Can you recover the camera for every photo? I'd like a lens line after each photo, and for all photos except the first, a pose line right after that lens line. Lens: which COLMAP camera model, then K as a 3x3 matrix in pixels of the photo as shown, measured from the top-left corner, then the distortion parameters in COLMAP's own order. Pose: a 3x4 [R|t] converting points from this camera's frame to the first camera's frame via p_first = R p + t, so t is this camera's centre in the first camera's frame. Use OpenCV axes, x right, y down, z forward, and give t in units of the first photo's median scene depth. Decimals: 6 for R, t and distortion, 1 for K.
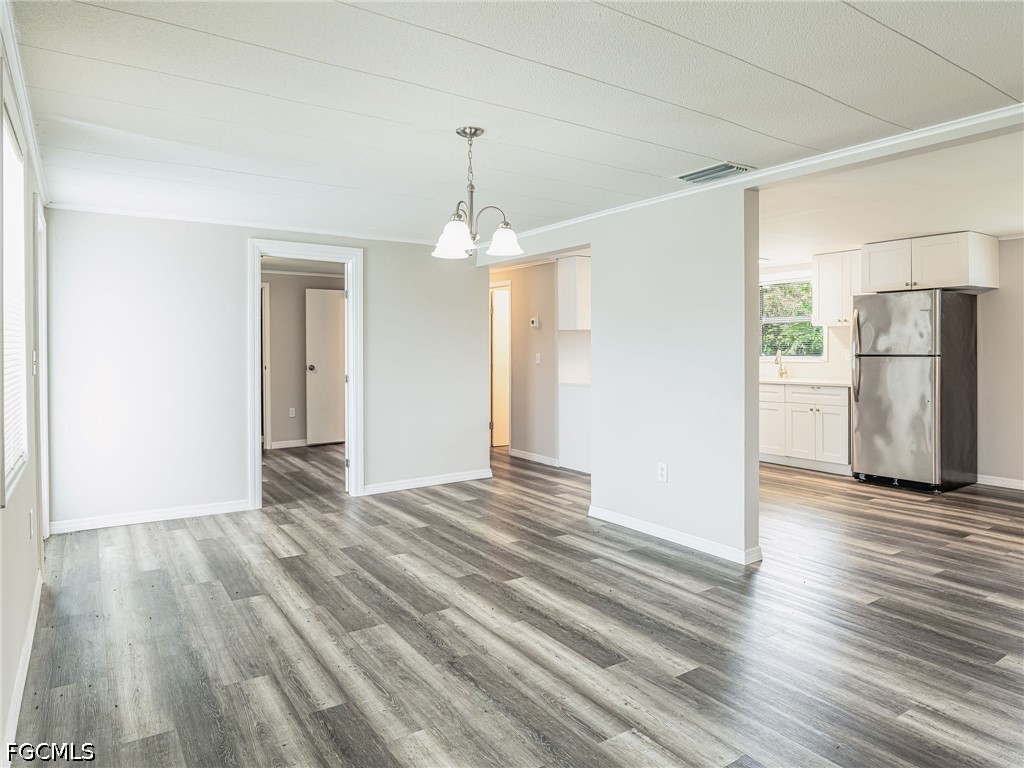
lens RADIAL K [[657.2, 0, 522.7], [0, 657.2, 355.6], [0, 0, 1]] dist [-0.020015, 0.004315]
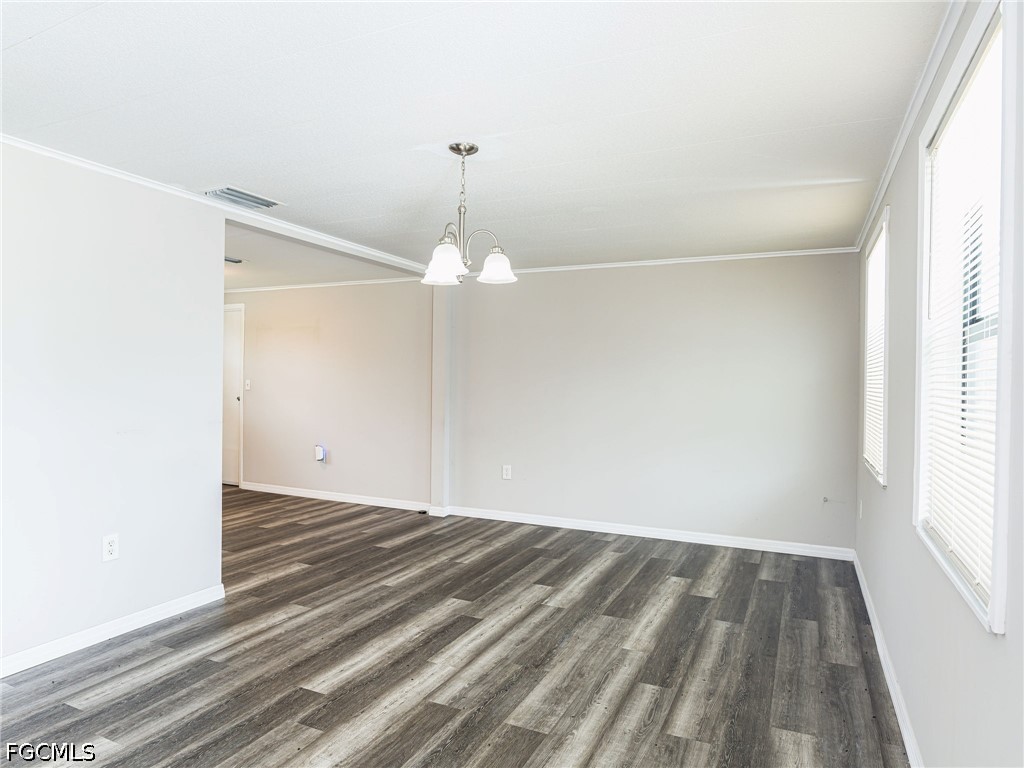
lens RADIAL K [[657.2, 0, 508.3], [0, 657.2, 385.7], [0, 0, 1]] dist [-0.020015, 0.004315]
pose [[-0.524064, -0.011426, 0.851602, -0.929581], [-0.004055, 0.999932, 0.010921, -0.017455], [-0.851669, 0.002270, -0.524075, 1.469709]]
